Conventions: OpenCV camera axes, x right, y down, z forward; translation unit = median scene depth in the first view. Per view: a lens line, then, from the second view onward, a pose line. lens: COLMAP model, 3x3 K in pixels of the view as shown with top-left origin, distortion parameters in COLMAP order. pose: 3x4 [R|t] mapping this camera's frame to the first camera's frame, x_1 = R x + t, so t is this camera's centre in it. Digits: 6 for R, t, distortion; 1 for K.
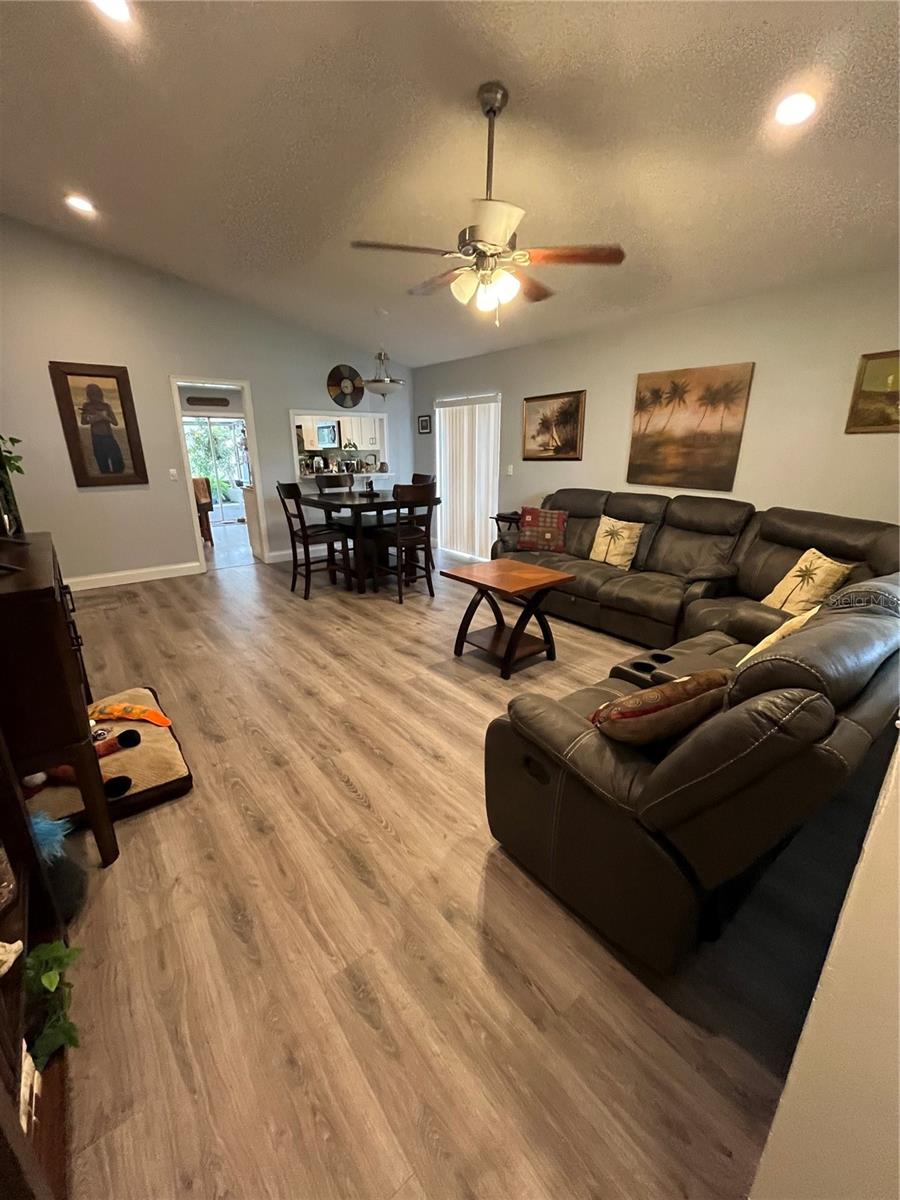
lens RADIAL K [[481.9, 0, 450.7], [0, 481.9, 601.1], [0, 0, 1]] dist [0.003892, 0.000185]
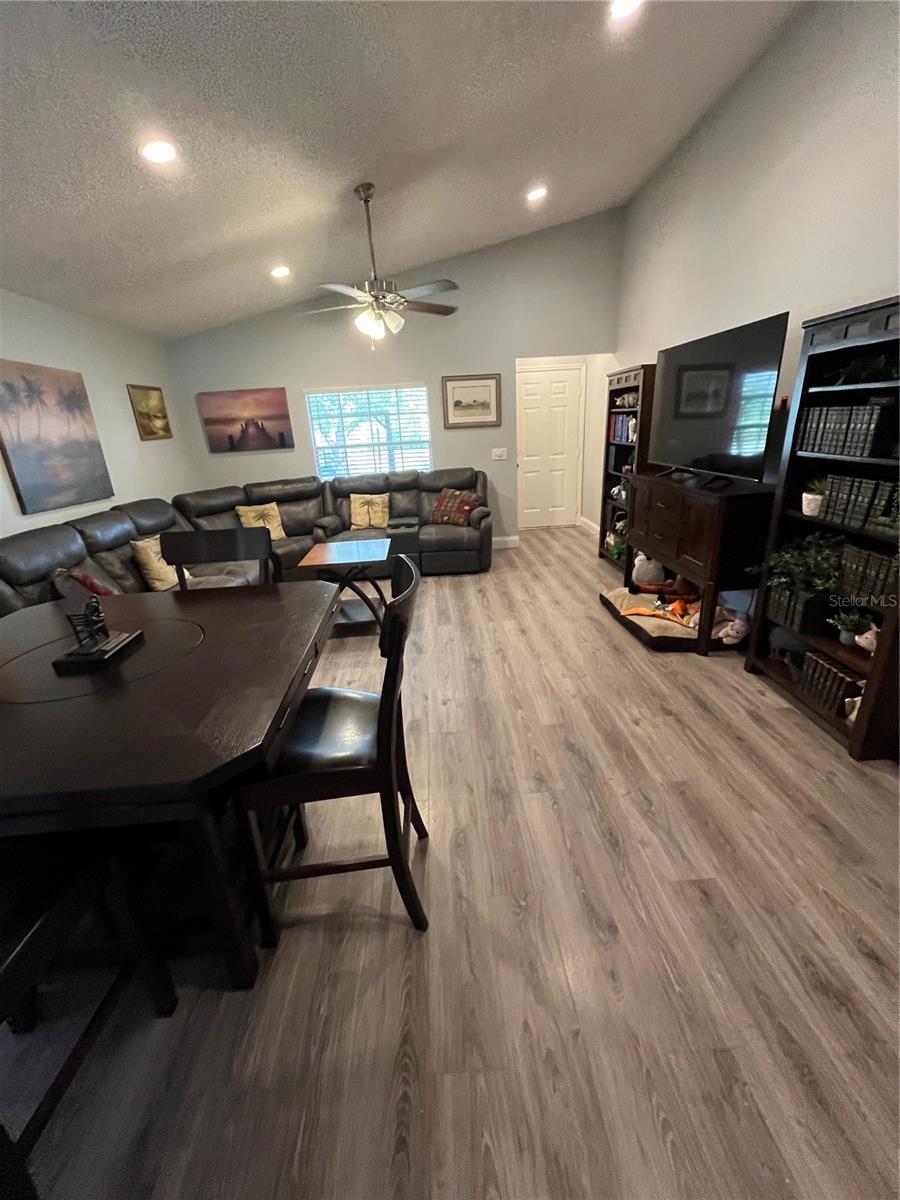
lens RADIAL K [[481.9, 0, 451.1], [0, 481.9, 598.8], [0, 0, 1]] dist [0.003892, 0.000185]
pose [[-0.809317, -0.158096, 0.565695, -0.633850], [0.232815, 0.797868, 0.556061, -0.464974], [-0.539261, 0.581732, -0.608921, 1.382122]]
